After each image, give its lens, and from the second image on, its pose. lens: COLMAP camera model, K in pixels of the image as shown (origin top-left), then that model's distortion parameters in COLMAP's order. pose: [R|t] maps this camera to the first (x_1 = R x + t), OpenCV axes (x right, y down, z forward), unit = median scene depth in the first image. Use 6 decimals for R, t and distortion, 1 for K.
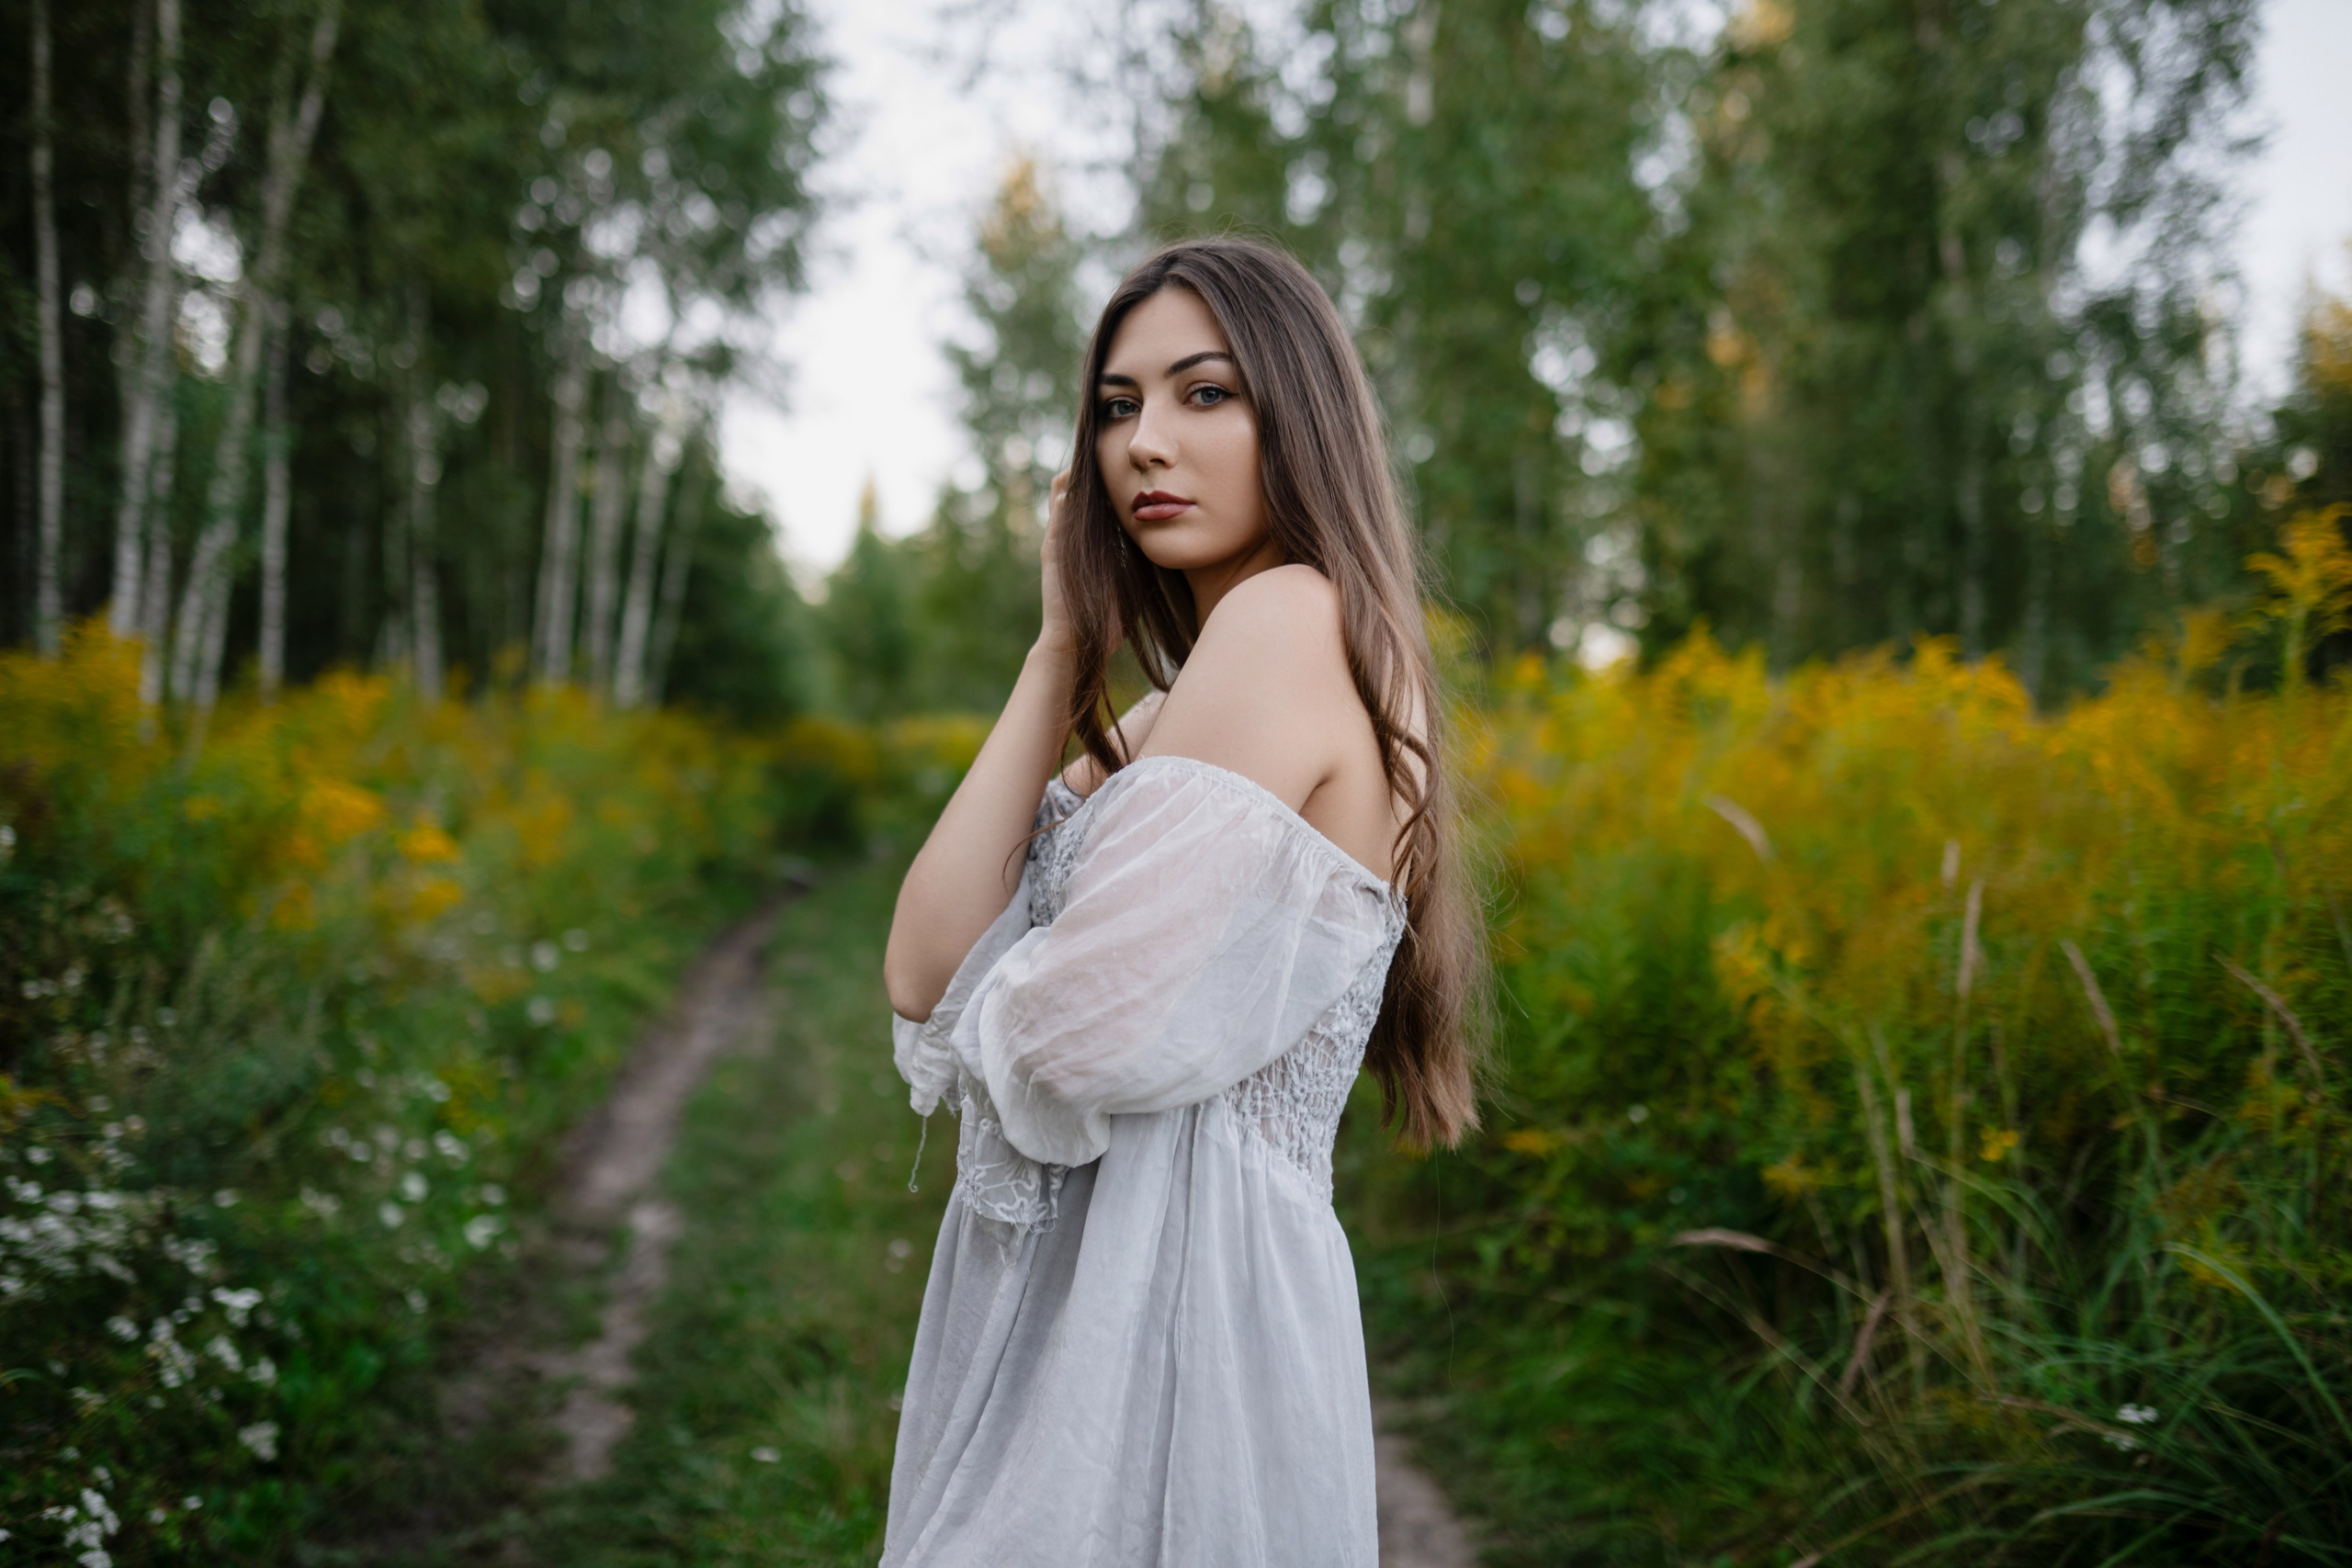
lens RADIAL K [[2230.5, 0, 1181.3], [0, 2230.5, 780.1], [0, 0, 1]] dist [-0.030071, 0.000000]
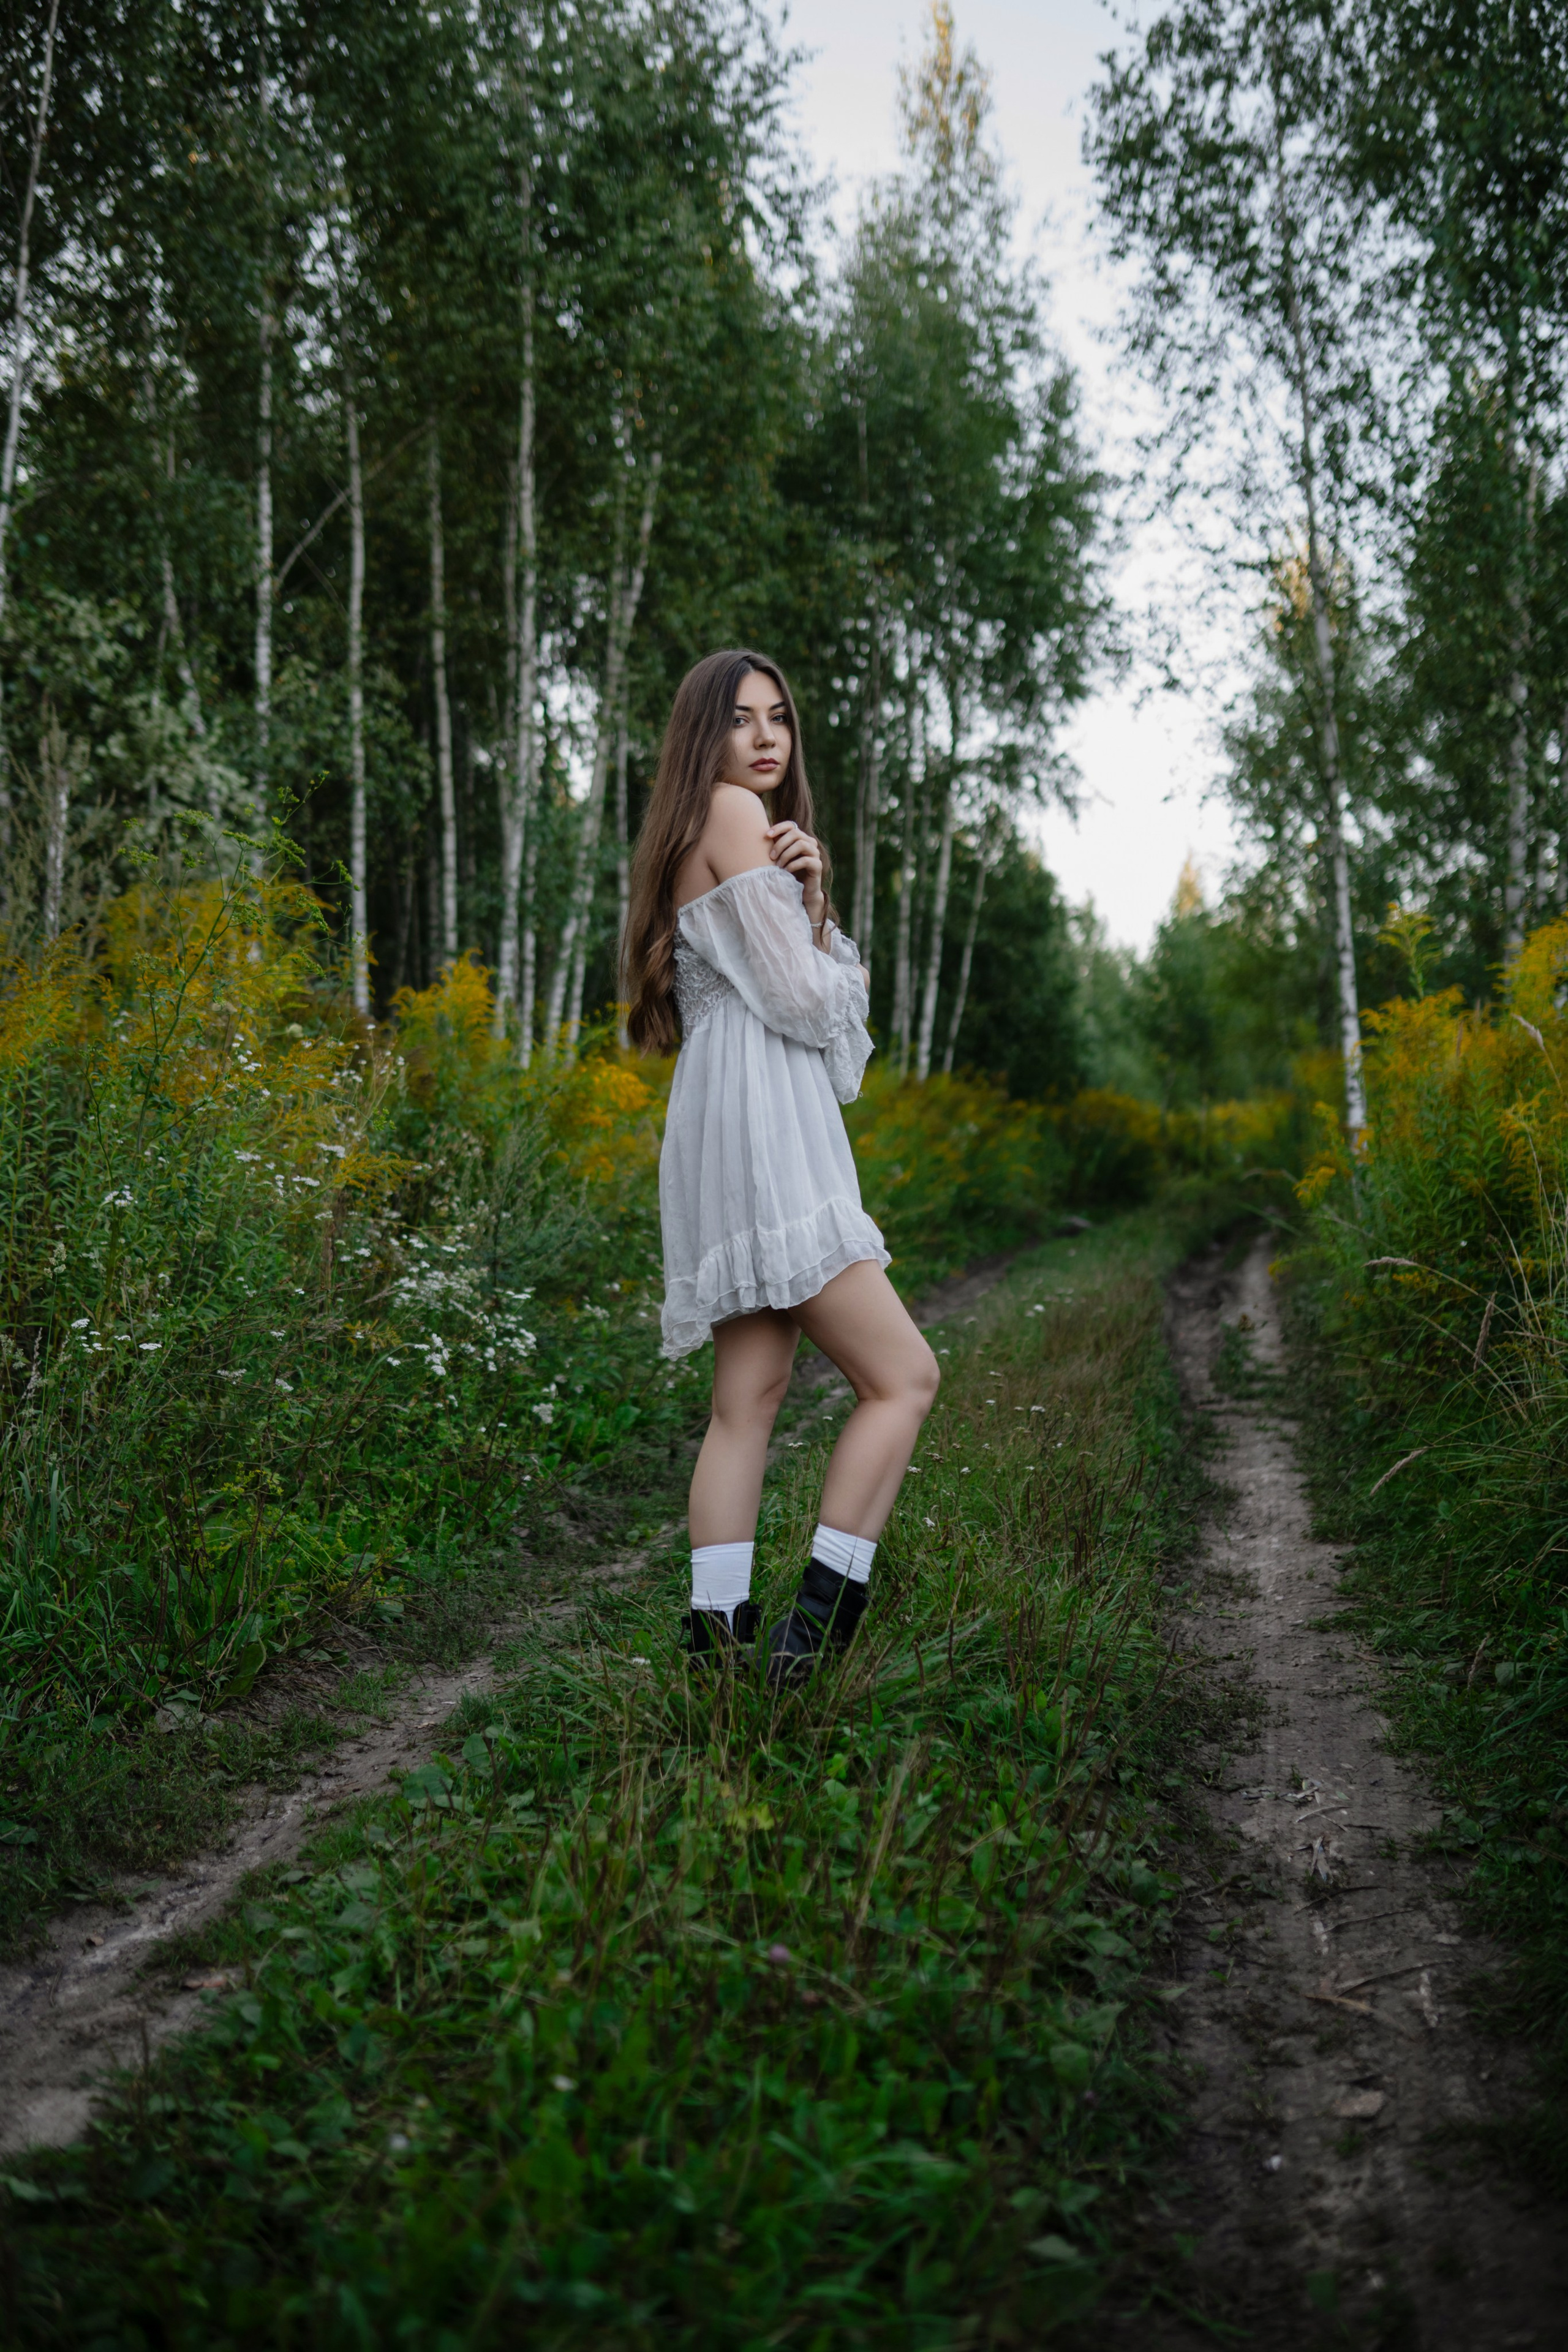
lens RADIAL K [[2230.7, 0, 778.8], [0, 2230.7, 1173.1], [0, 0, 1]] dist [-0.030071, 0.000000]
pose [[0.944115, -0.018328, -0.329105, 0.050463], [0.016615, 0.999830, -0.008019, 0.022914], [0.329196, 0.002103, 0.944259, -0.086583]]
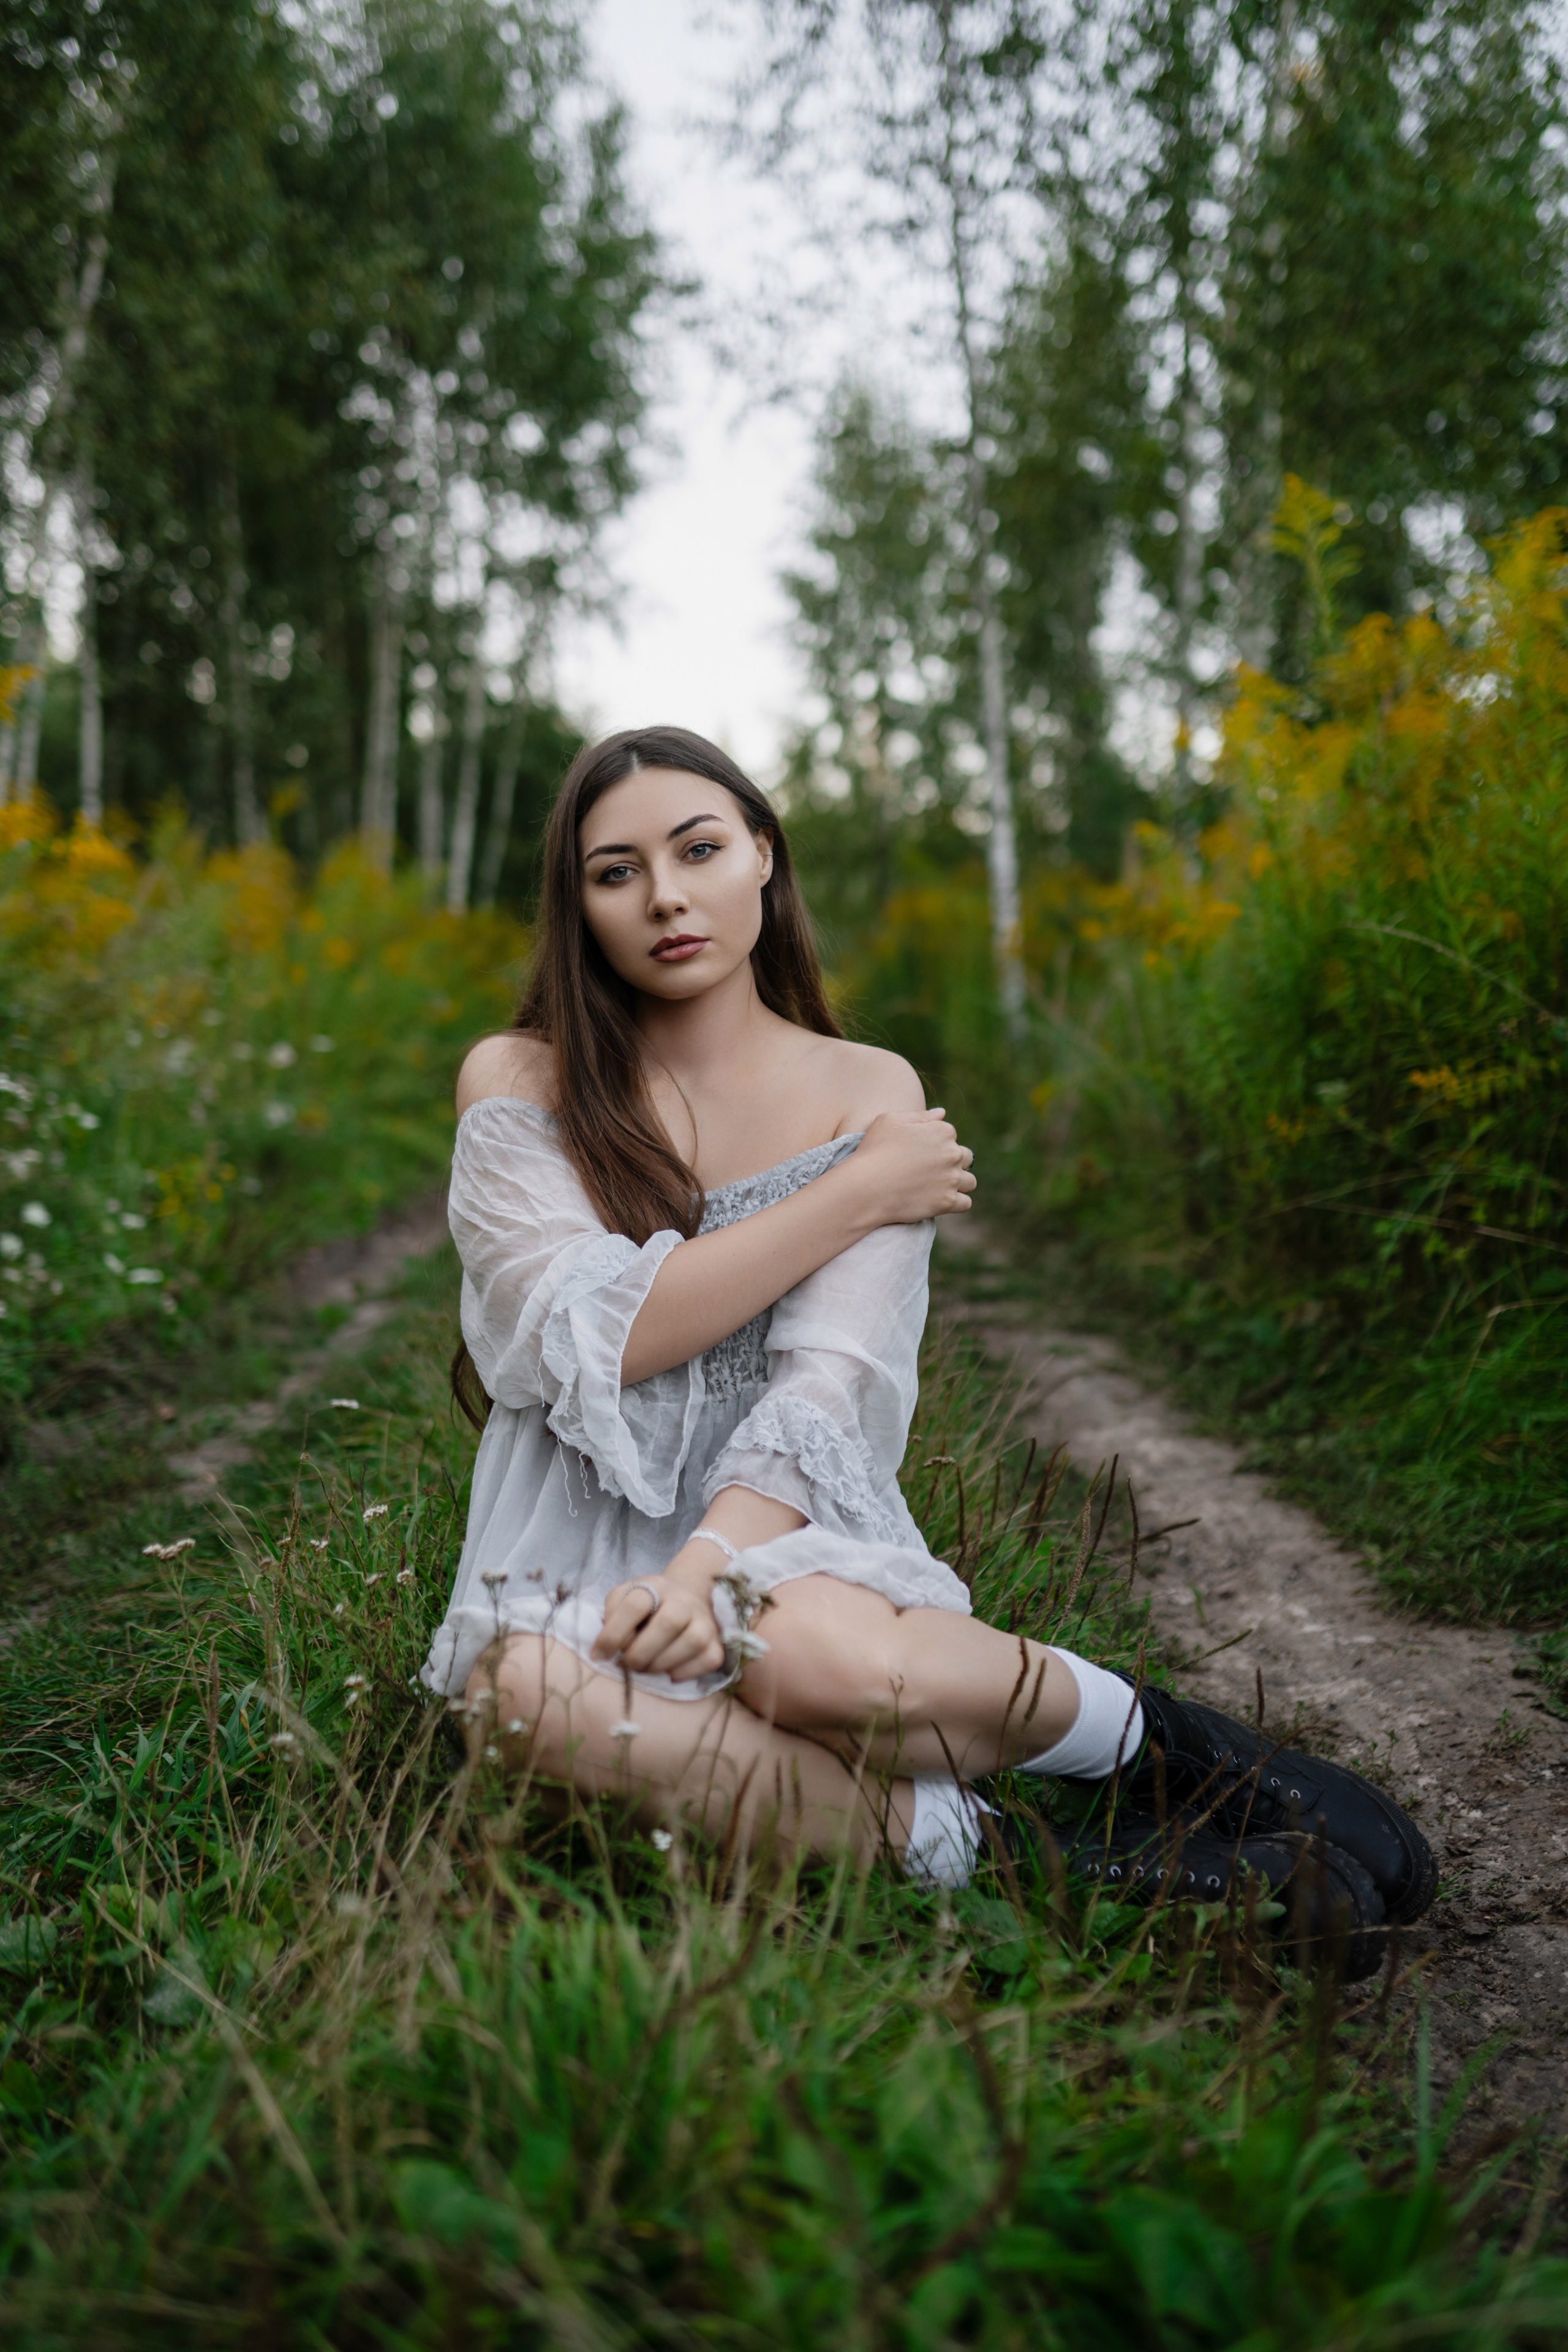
lens RADIAL K [[2230.7, 0, 799.2], [0, 2230.7, 1152.2], [0, 0, 1]] dist [-0.030071, 0.000000]
pose [[0.993283, -0.018440, -0.114234, 0.006635], [0.022307, 0.999217, 0.032668, 0.034598], [0.113542, -0.034997, 0.992917, 0.054118]]
